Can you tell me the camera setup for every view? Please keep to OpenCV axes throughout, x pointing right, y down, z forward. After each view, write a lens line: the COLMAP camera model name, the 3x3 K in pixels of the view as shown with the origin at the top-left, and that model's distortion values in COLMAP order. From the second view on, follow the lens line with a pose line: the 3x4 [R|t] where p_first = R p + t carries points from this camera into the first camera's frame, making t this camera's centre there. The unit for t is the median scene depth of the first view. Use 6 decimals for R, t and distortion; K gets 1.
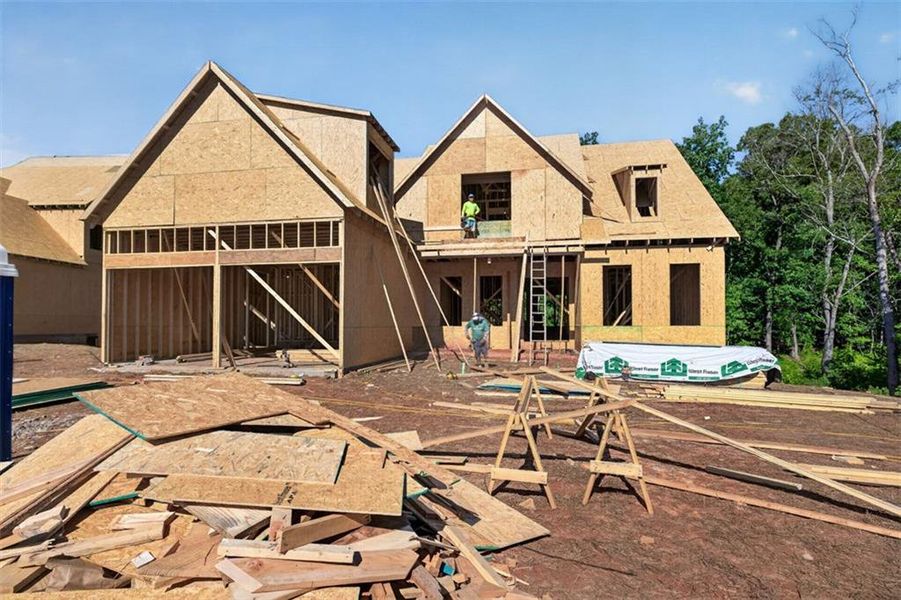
lens RADIAL K [[487.8, 0, 449.8], [0, 487.8, 315.7], [0, 0, 1]] dist [0.003562, 0.000497]
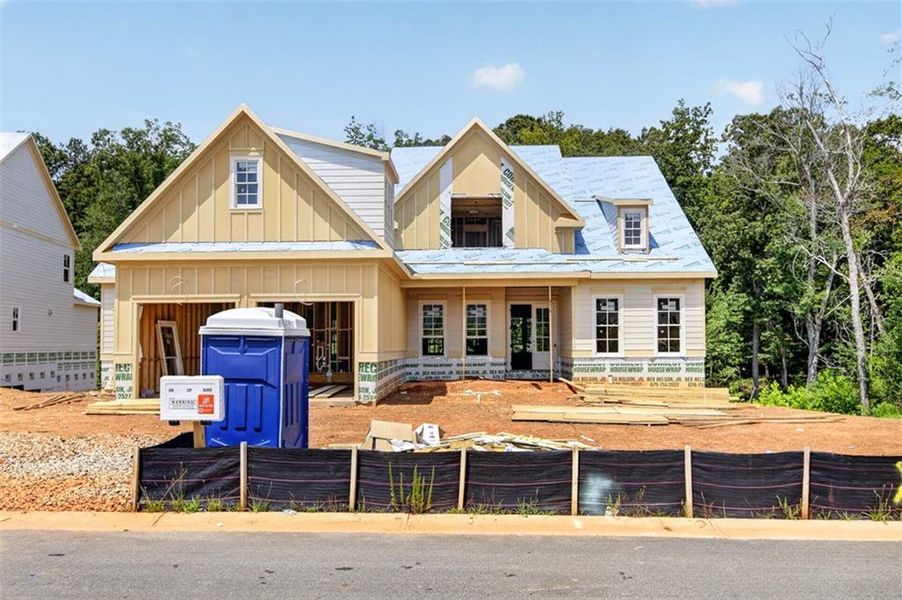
lens RADIAL K [[705.7, 0, 466.7], [0, 705.7, 312.4], [0, 0, 1]] dist [0.003051, -0.001344]
pose [[0.984371, 0.001736, 0.176099, -0.219782], [0.003578, 0.999548, -0.029857, -0.024619], [-0.176071, 0.030020, 0.983920, -0.429434]]
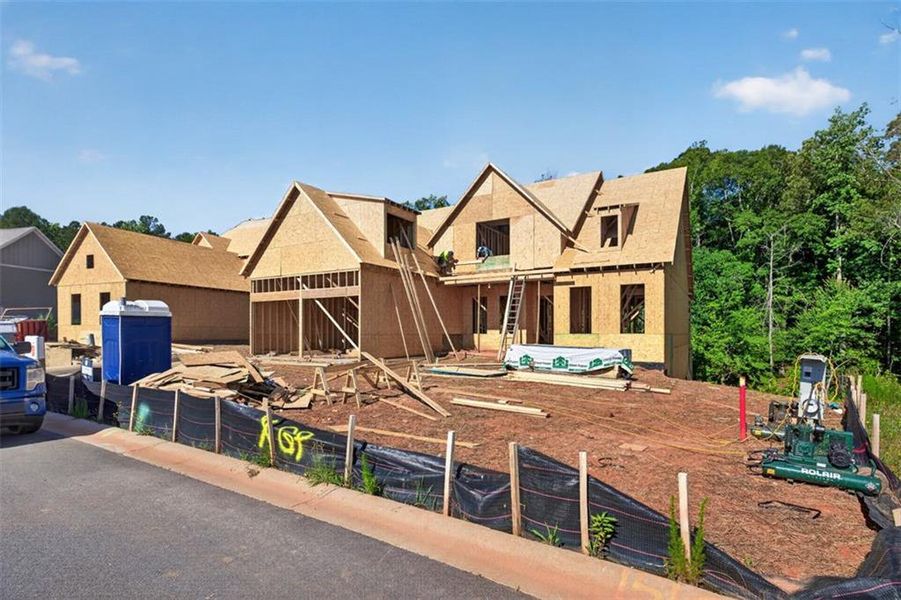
lens RADIAL K [[468.9, 0, 447.6], [0, 468.9, 331.3], [0, 0, 1]] dist [0.000593, -0.000569]
pose [[0.941297, -0.003013, -0.337567, 0.445202], [0.007571, 0.999897, 0.012186, -0.003500], [0.337496, -0.014026, 0.941223, -0.297679]]
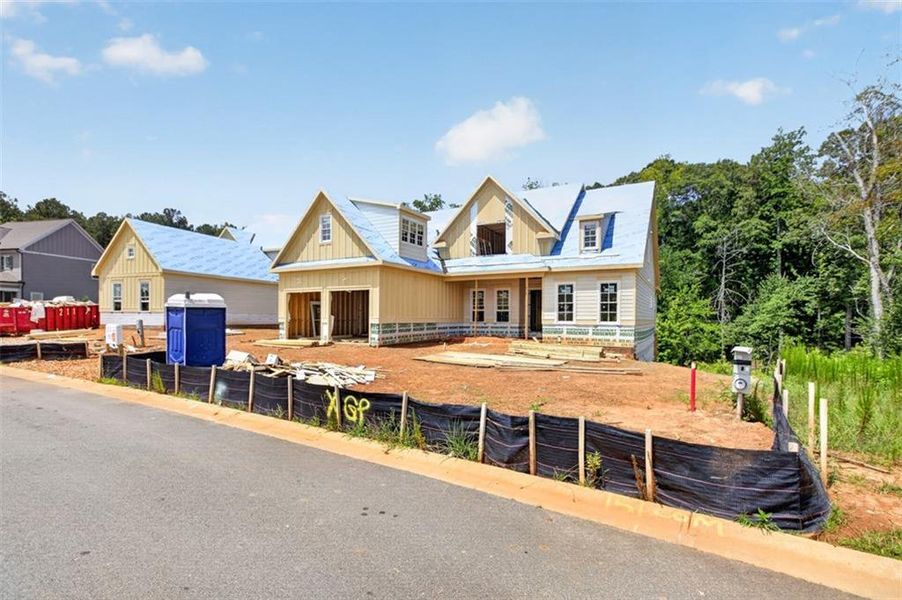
lens RADIAL K [[420.2, 0, 462.4], [0, 420.2, 319.0], [0, 0, 1]] dist [-0.001278, -0.000118]
pose [[0.955628, 0.005590, -0.294522, 0.436849], [0.000530, 0.999786, 0.020696, -0.016830], [0.294575, -0.019934, 0.955420, -0.370153]]
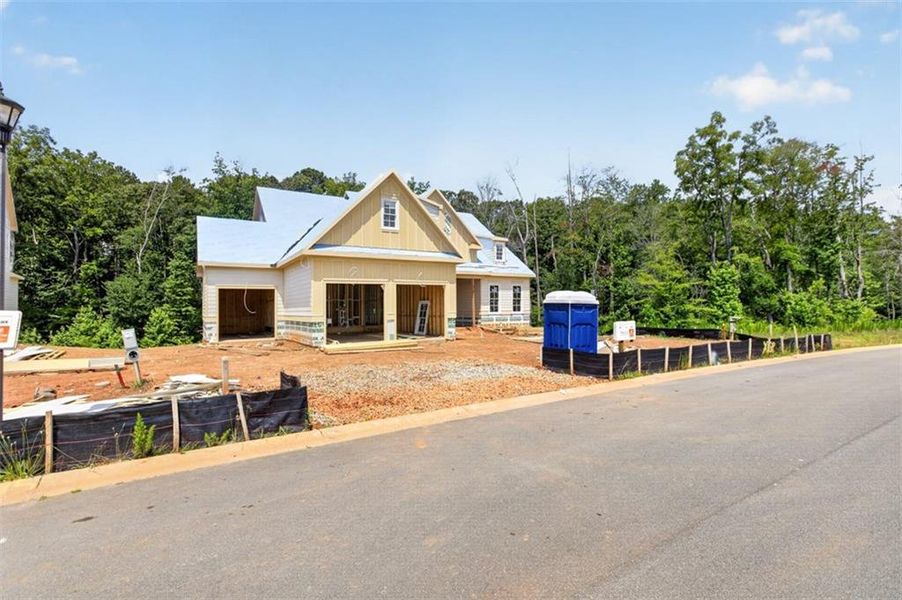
lens RADIAL K [[410.1, 0, 451.0], [0, 410.1, 300.0], [0, 0, 1]] dist [-0.000541, -0.000052]
pose [[0.736165, 0.001471, 0.676801, -1.031871], [0.001202, 0.999993, -0.003481, -0.029126], [-0.676801, 0.003376, 0.736158, -0.187295]]
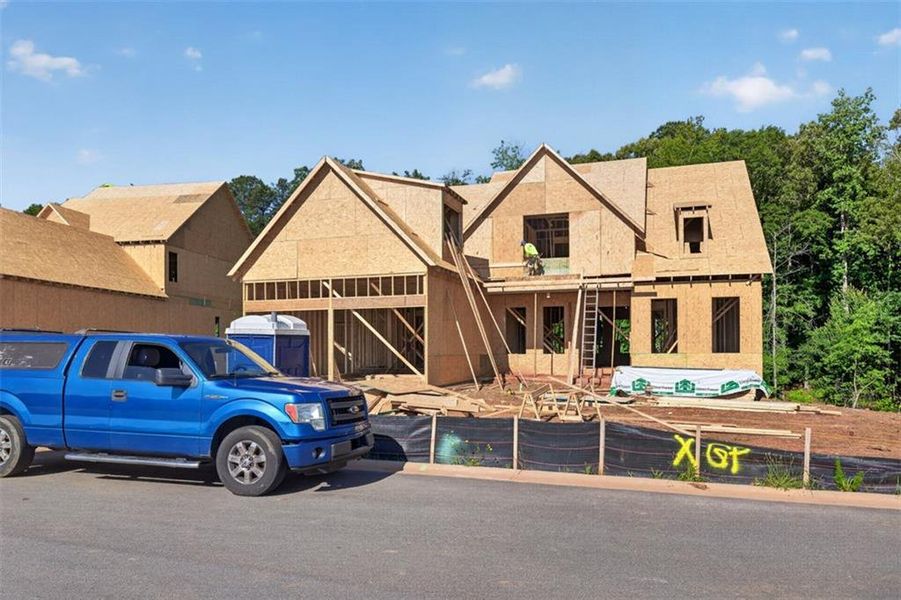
lens RADIAL K [[669.0, 0, 449.4], [0, 669.0, 342.2], [0, 0, 1]] dist [0.002298, -0.000569]
pose [[0.992432, -0.007661, -0.122557, 0.046181], [0.008177, 0.999960, 0.003707, -0.014768], [0.122524, -0.004681, 0.992455, -0.586090]]
